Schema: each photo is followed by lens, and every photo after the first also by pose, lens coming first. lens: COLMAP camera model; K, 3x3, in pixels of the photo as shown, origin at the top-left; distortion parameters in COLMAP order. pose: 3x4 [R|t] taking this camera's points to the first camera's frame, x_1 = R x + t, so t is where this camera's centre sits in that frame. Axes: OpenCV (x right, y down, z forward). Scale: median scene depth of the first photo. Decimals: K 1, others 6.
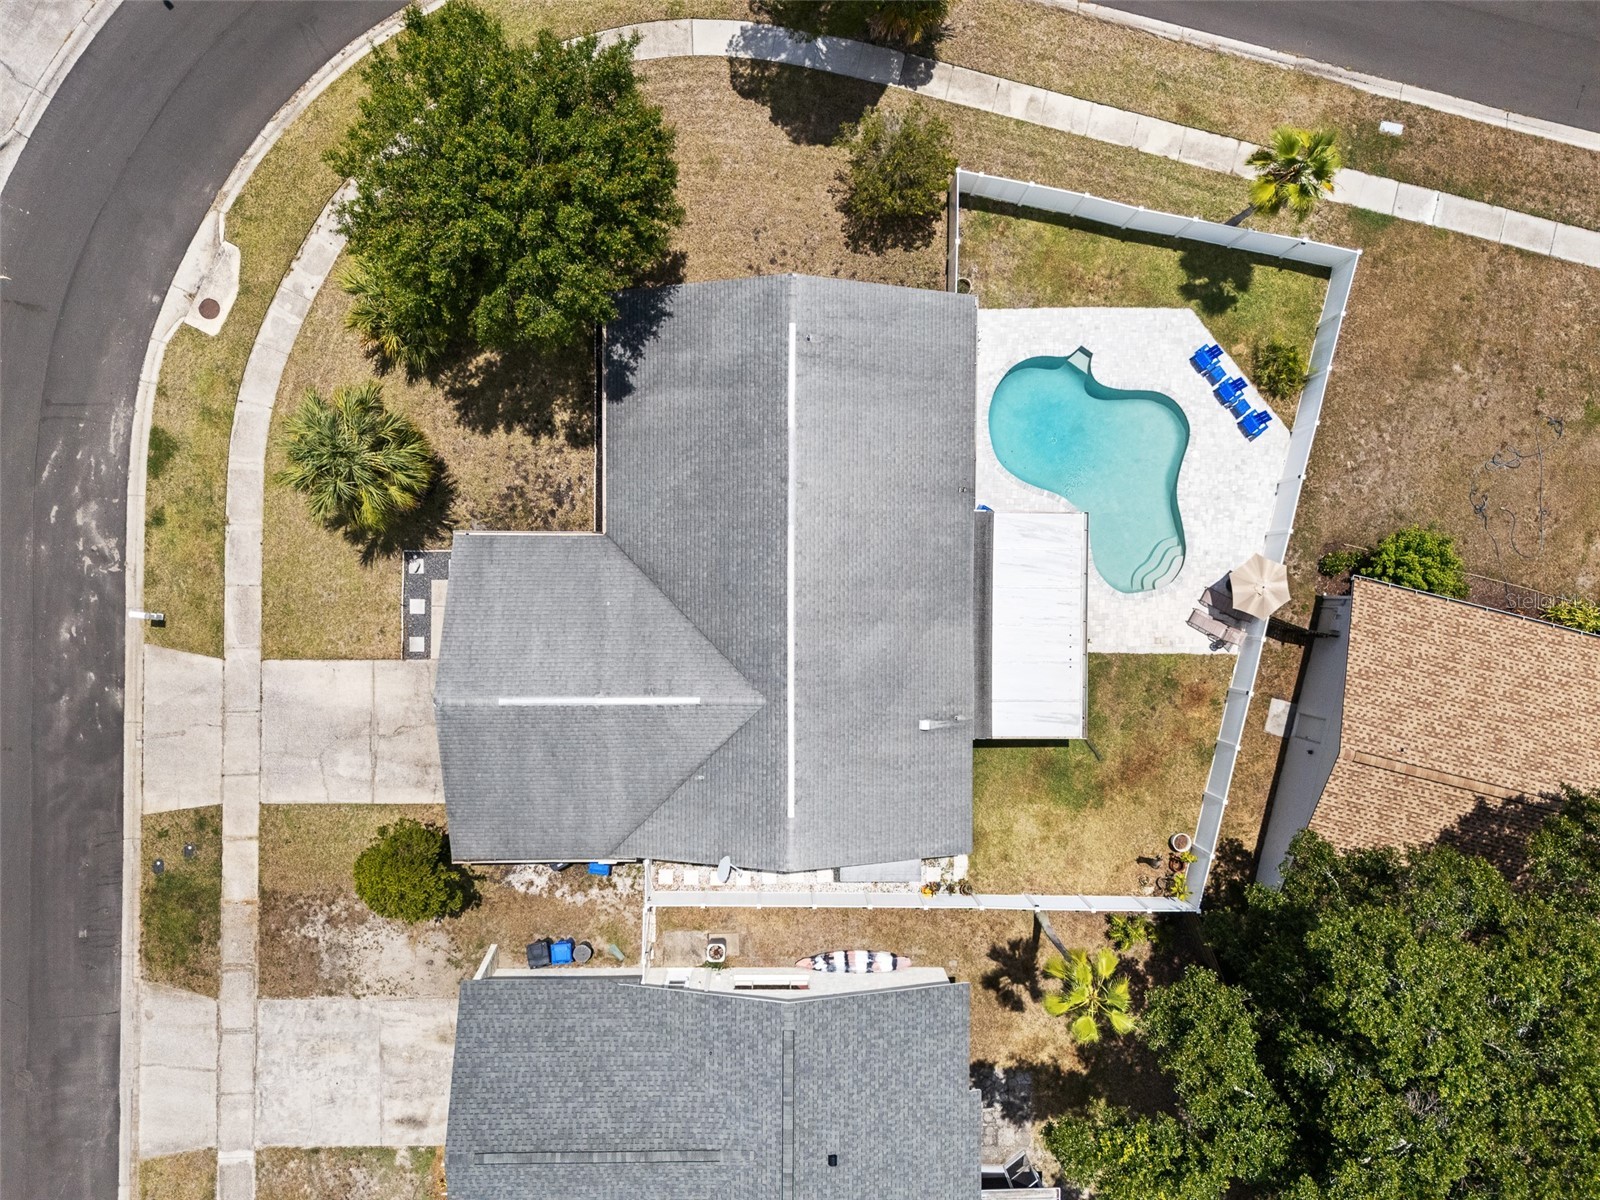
lens RADIAL K [[1201.0, 0, 800.0], [0, 1201.0, 600.0], [0, 0, 1]] dist [0.049897, -0.027716]
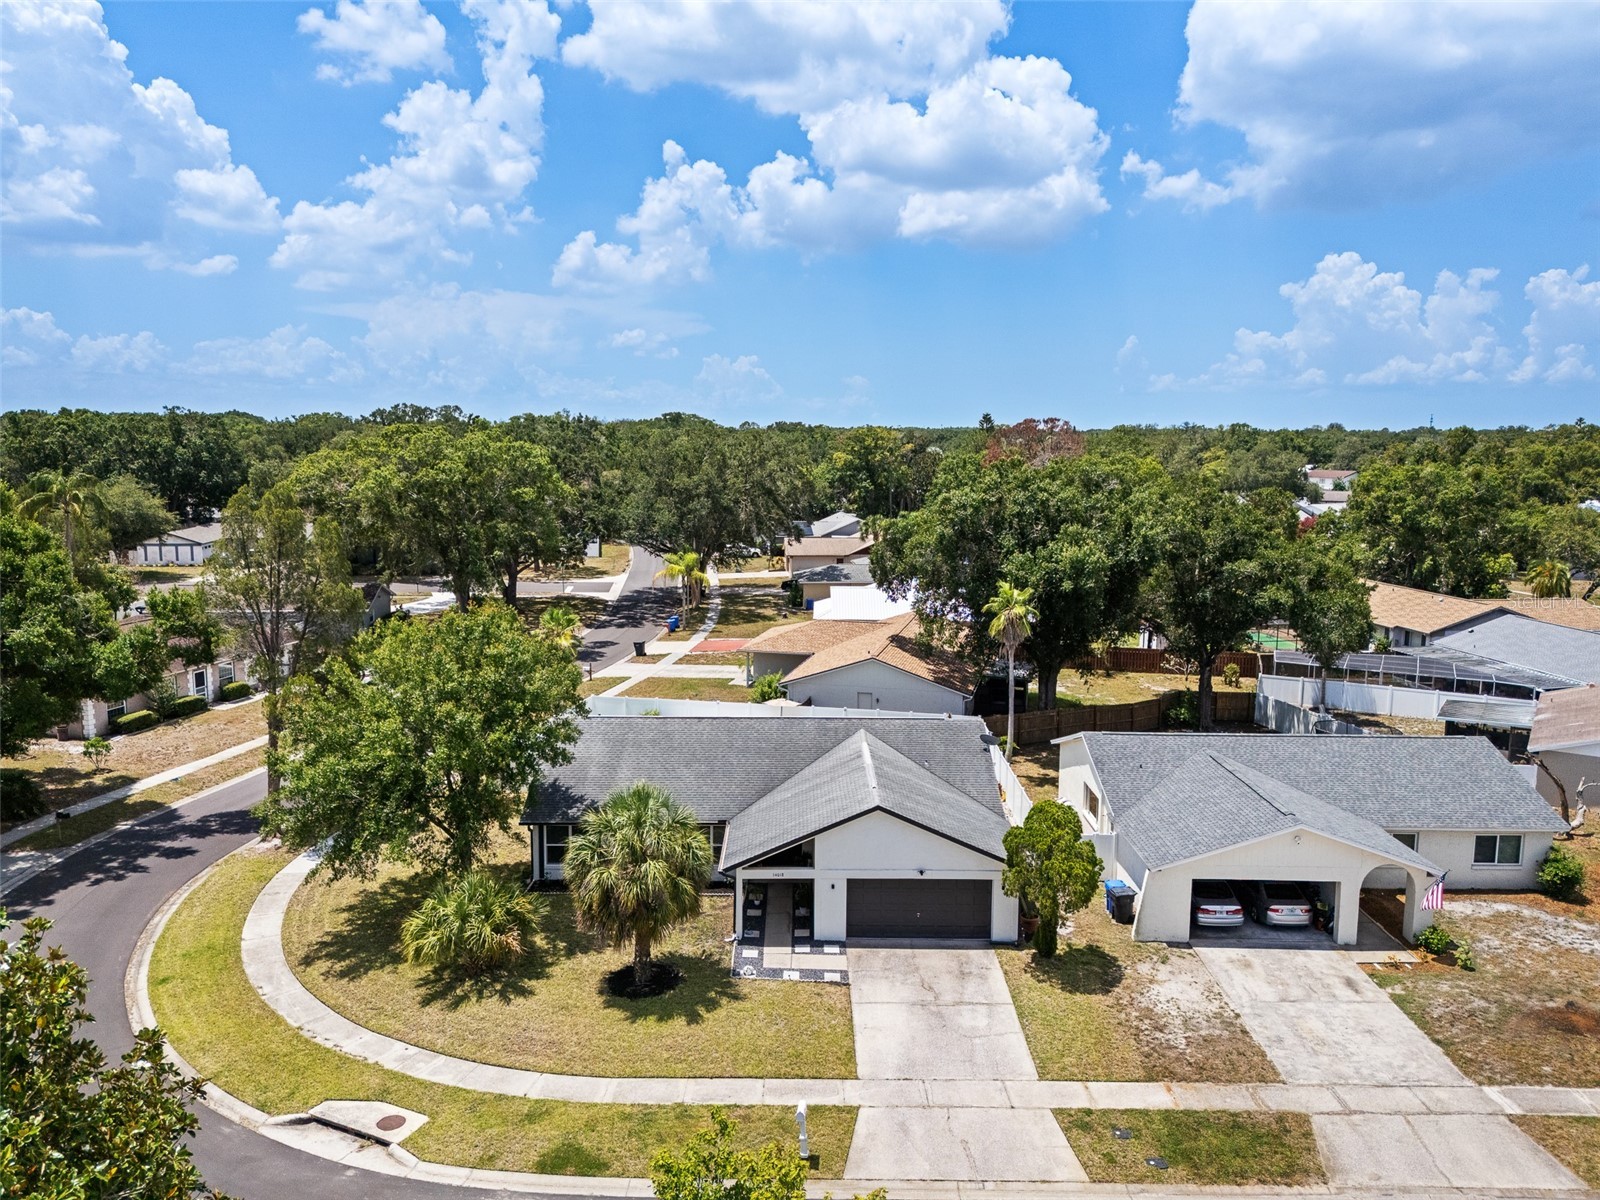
lens RADIAL K [[1201.0, 0, 800.0], [0, 1201.0, 600.0], [0, 0, 1]] dist [0.049897, -0.027716]
pose [[-0.001822, -0.147957, 0.988992, -1.186611], [0.999983, 0.005203, 0.002620, 0.007803], [-0.005533, 0.988980, 0.147945, 0.576791]]
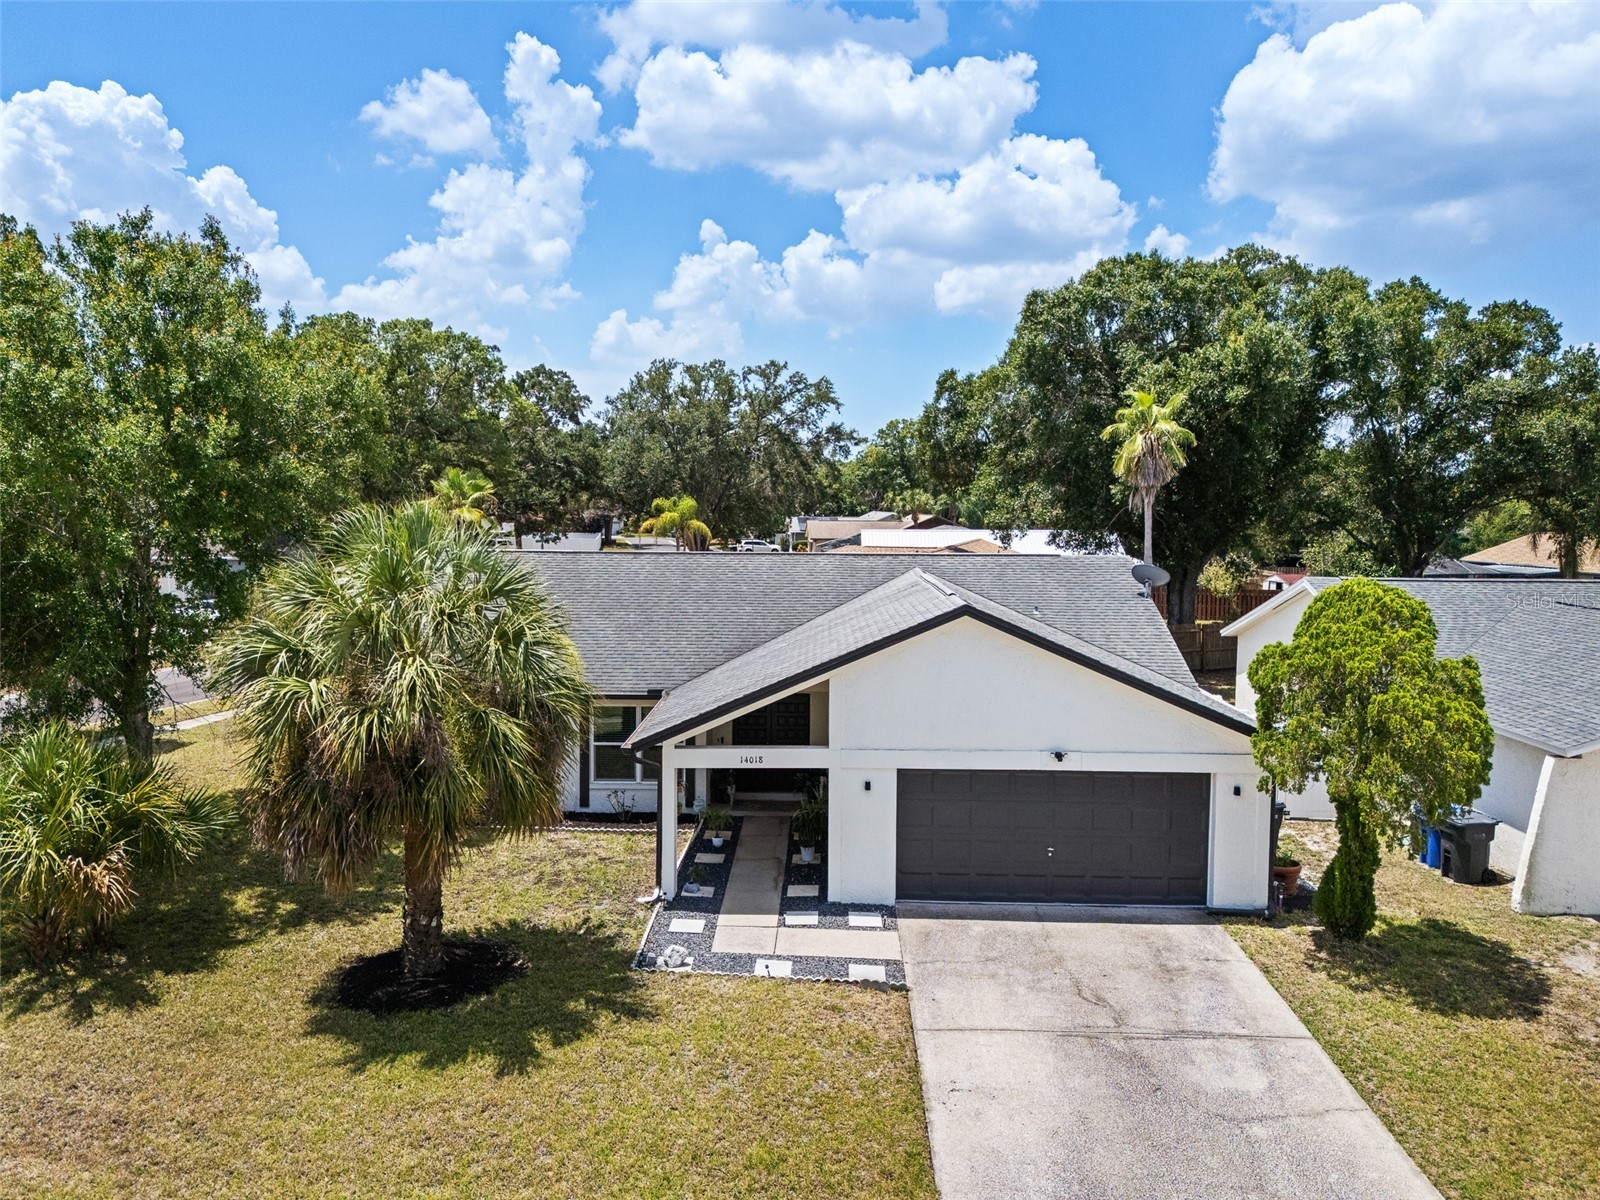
lens RADIAL K [[1184.0, 0, 805.9], [0, 1184.0, 604.5], [0, 0, 1]] dist [0.063567, -0.049428]
pose [[0.019010, -0.086814, 0.996043, -0.702469], [0.999791, 0.009106, -0.018288, 0.022138], [-0.007483, 0.996183, 0.086969, 0.841210]]
